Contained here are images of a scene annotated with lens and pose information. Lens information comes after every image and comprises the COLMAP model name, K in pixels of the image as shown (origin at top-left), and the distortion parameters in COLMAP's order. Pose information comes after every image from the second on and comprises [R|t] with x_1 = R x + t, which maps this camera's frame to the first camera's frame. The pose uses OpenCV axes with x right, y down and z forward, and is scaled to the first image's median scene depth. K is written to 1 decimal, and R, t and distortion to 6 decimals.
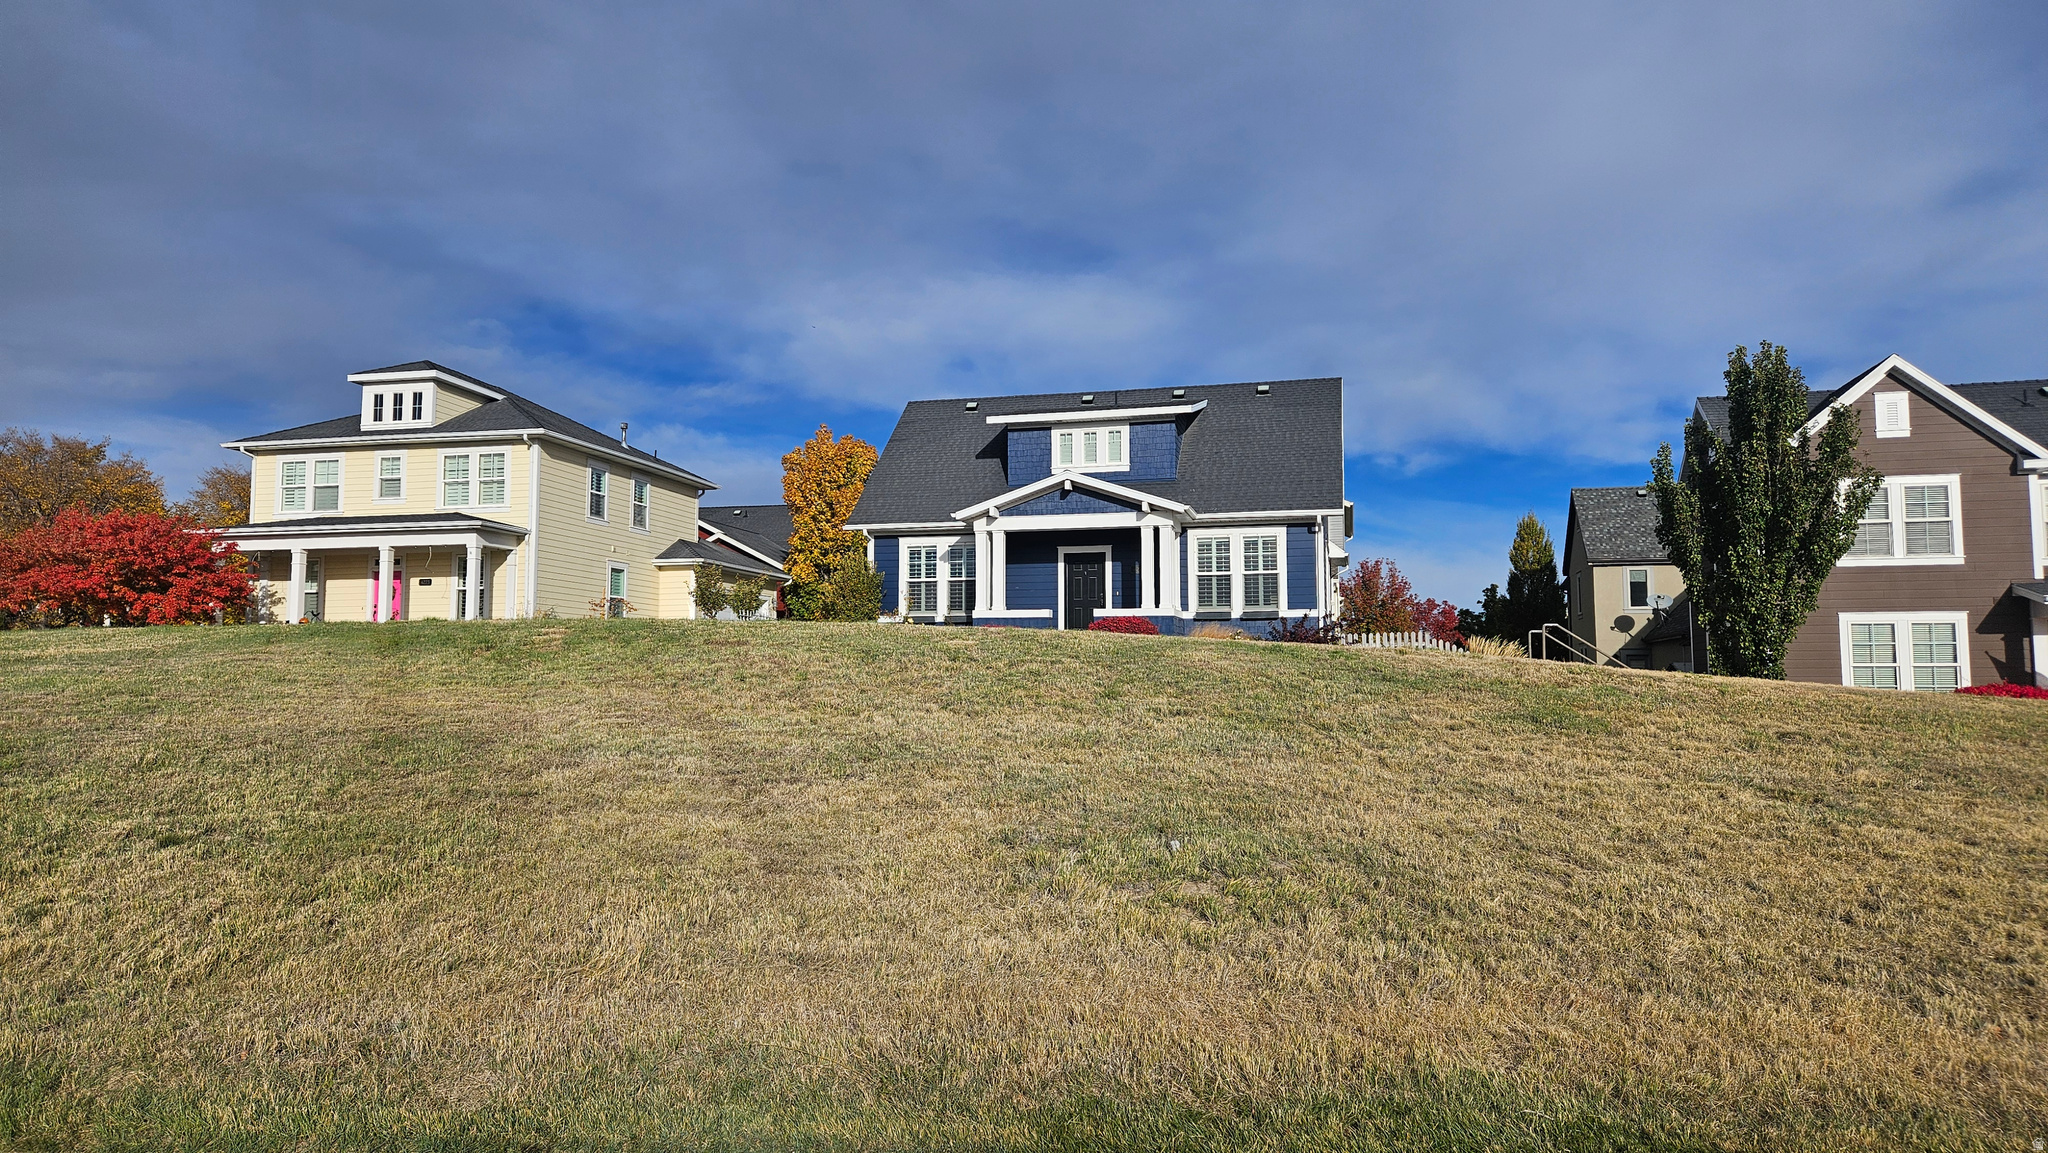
lens RADIAL K [[1375.6, 0, 1022.3], [0, 1375.6, 603.2], [0, 0, 1]] dist [-0.269371, -0.000493]
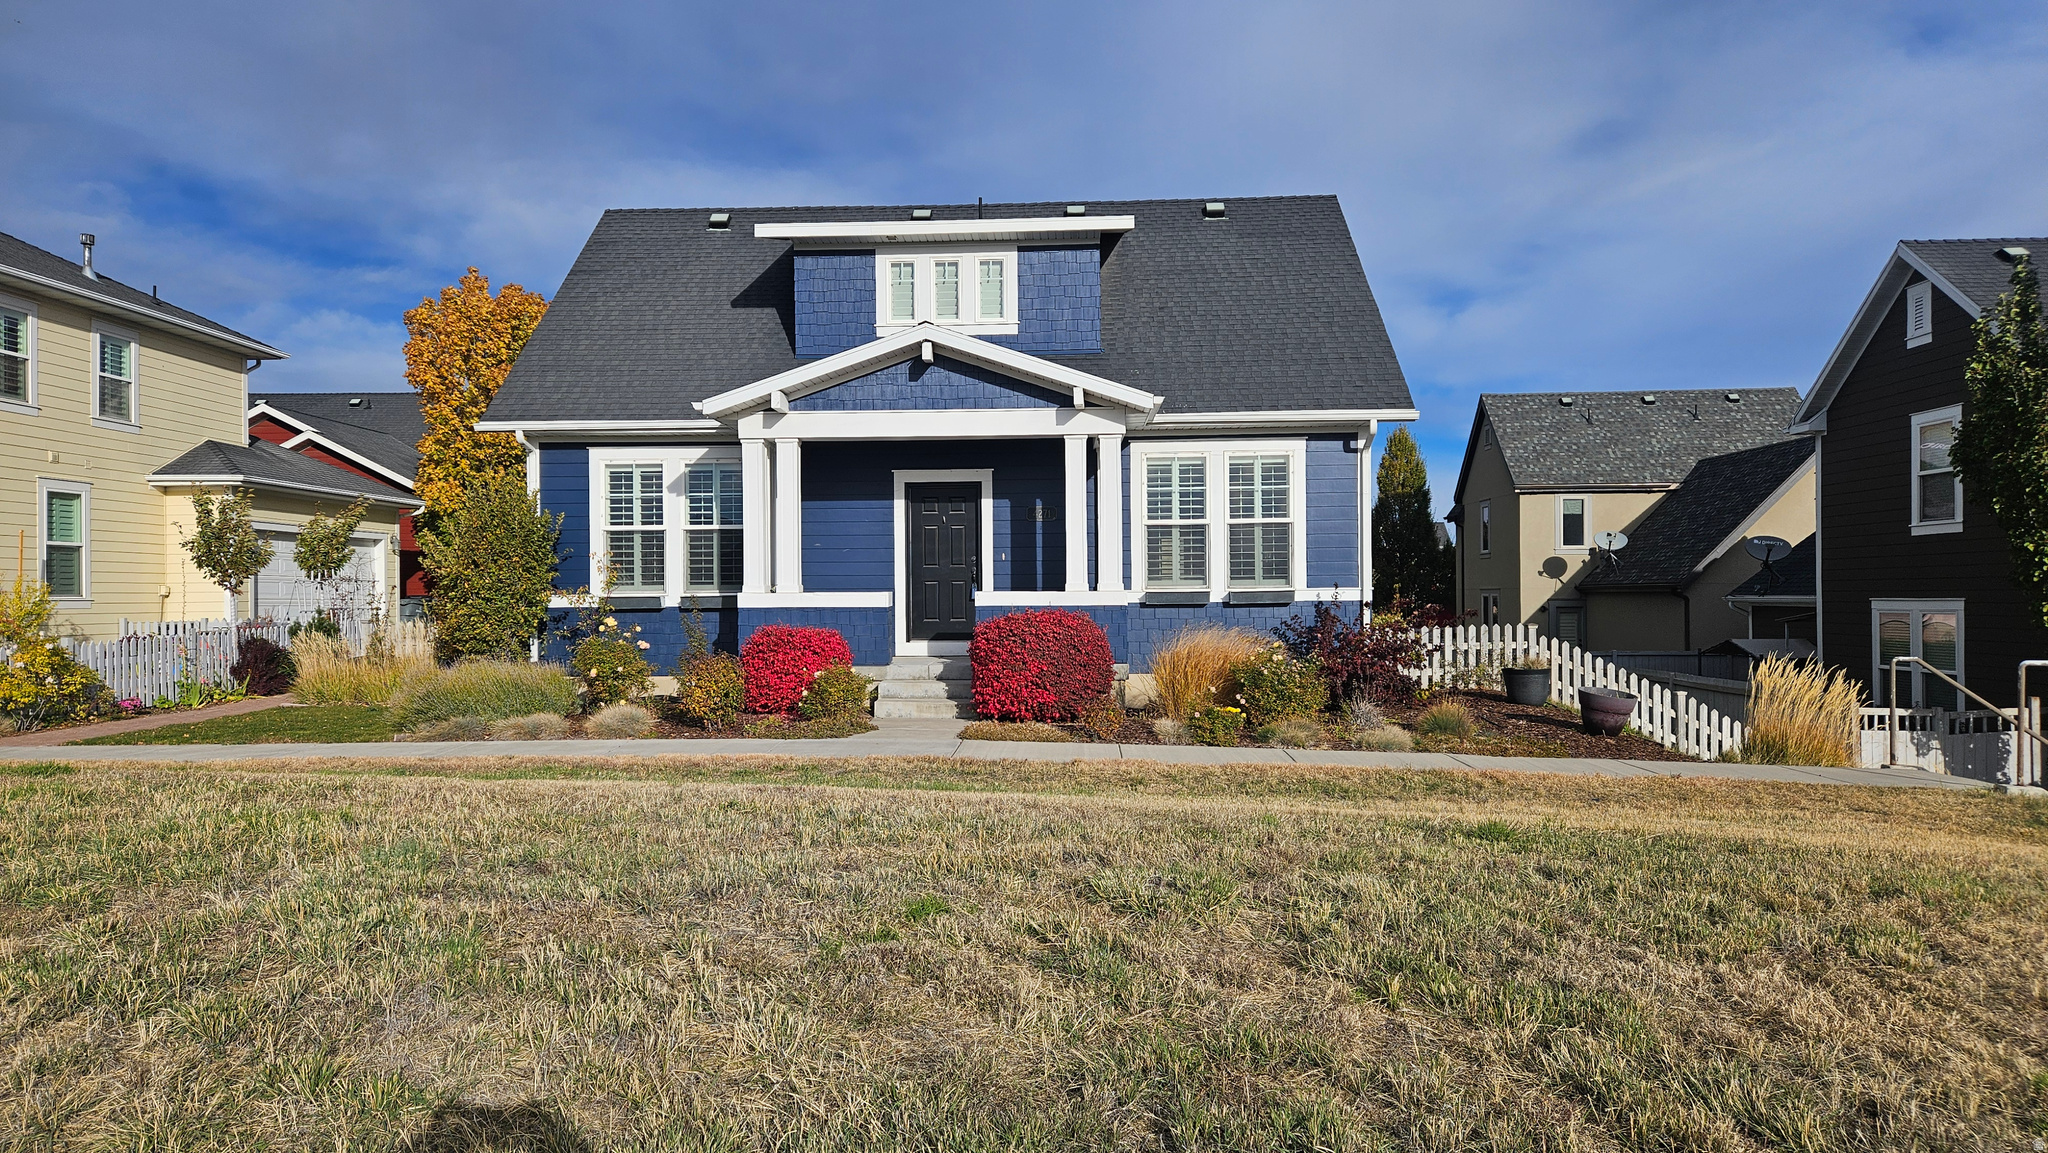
lens RADIAL K [[1362.6, 0, 1024.1], [0, 1362.6, 605.0], [0, 0, 1]] dist [-0.034027, -0.001875]
pose [[0.977433, -0.006105, 0.211155, -0.037809], [-0.008399, 0.997669, 0.067722, -0.024842], [-0.211076, -0.067967, 0.975104, 0.462492]]
